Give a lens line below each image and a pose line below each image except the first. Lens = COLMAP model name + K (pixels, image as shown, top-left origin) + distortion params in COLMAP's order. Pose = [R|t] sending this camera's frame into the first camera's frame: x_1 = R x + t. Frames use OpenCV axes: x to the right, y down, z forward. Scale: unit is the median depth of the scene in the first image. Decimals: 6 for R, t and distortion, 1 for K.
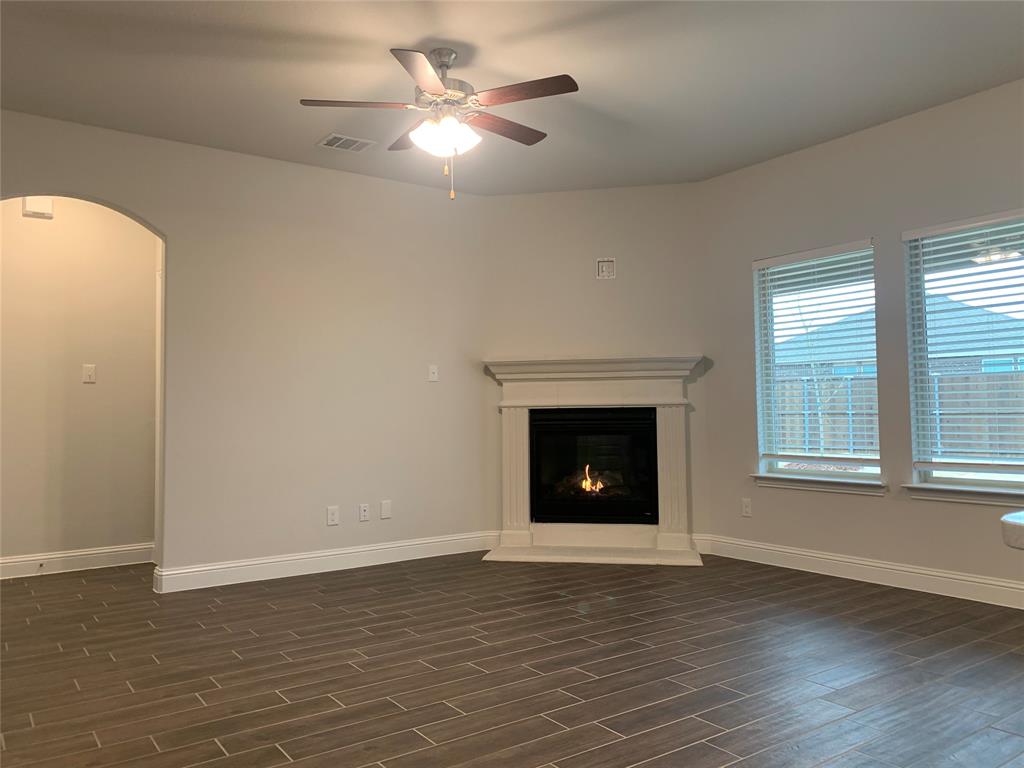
lens RADIAL K [[809.4, 0, 514.4], [0, 809.4, 373.8], [0, 0, 1]] dist [0.062550, -0.013671]
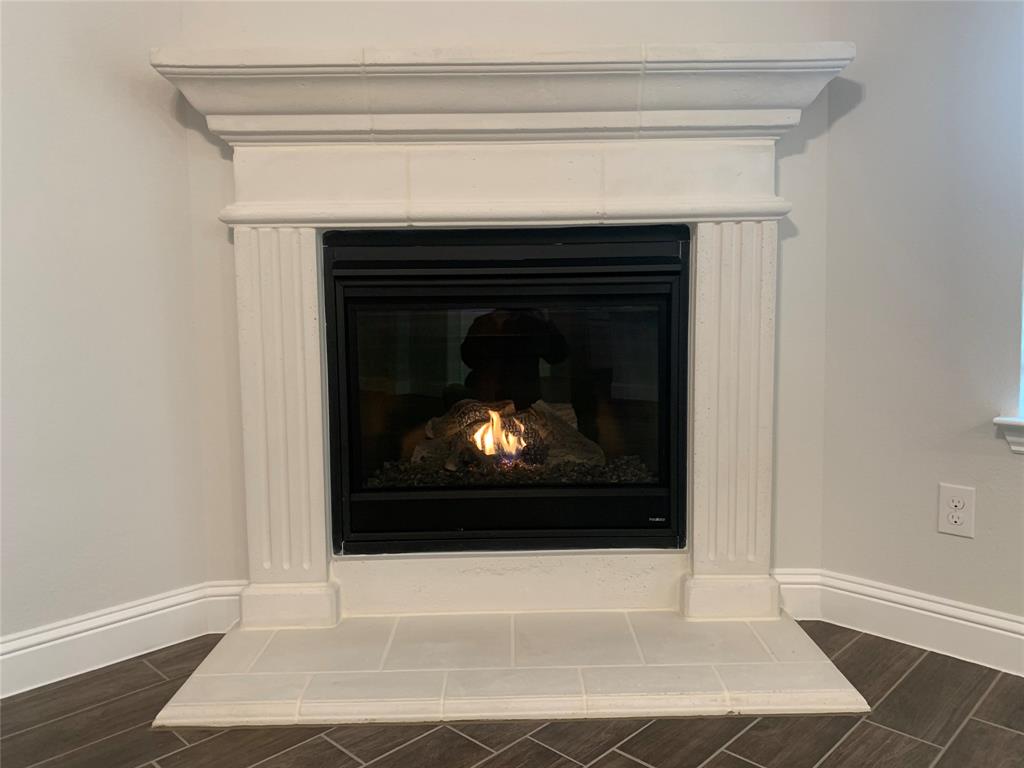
lens RADIAL K [[809.4, 0, 514.4], [0, 809.4, 373.8], [0, 0, 1]] dist [0.062550, -0.013671]
pose [[0.983663, -0.018255, 0.179094, 0.047835], [-0.006957, 0.990247, 0.139148, 0.074868], [-0.179887, -0.138121, 0.973942, 0.876945]]
